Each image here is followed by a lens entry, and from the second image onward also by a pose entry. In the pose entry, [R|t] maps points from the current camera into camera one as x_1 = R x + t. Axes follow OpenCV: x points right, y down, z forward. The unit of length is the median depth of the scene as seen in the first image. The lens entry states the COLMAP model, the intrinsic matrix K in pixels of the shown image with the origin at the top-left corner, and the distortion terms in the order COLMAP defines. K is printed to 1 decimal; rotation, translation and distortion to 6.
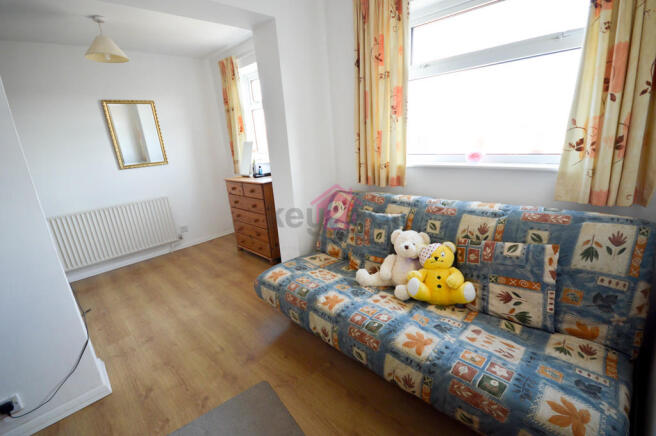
lens RADIAL K [[293.4, 0, 331.3], [0, 293.4, 216.4], [0, 0, 1]] dist [0.001756, 0.000151]
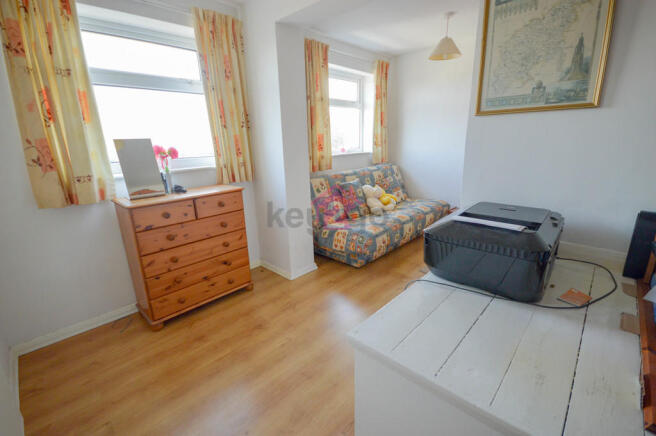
lens RADIAL K [[293.4, 0, 331.3], [0, 293.4, 216.4], [0, 0, 1]] dist [0.001756, 0.000151]
pose [[-0.029992, -0.184470, 0.982380, -1.444981], [0.302950, 0.934916, 0.184806, -0.159804], [-0.952534, 0.303155, 0.027845, 1.058393]]
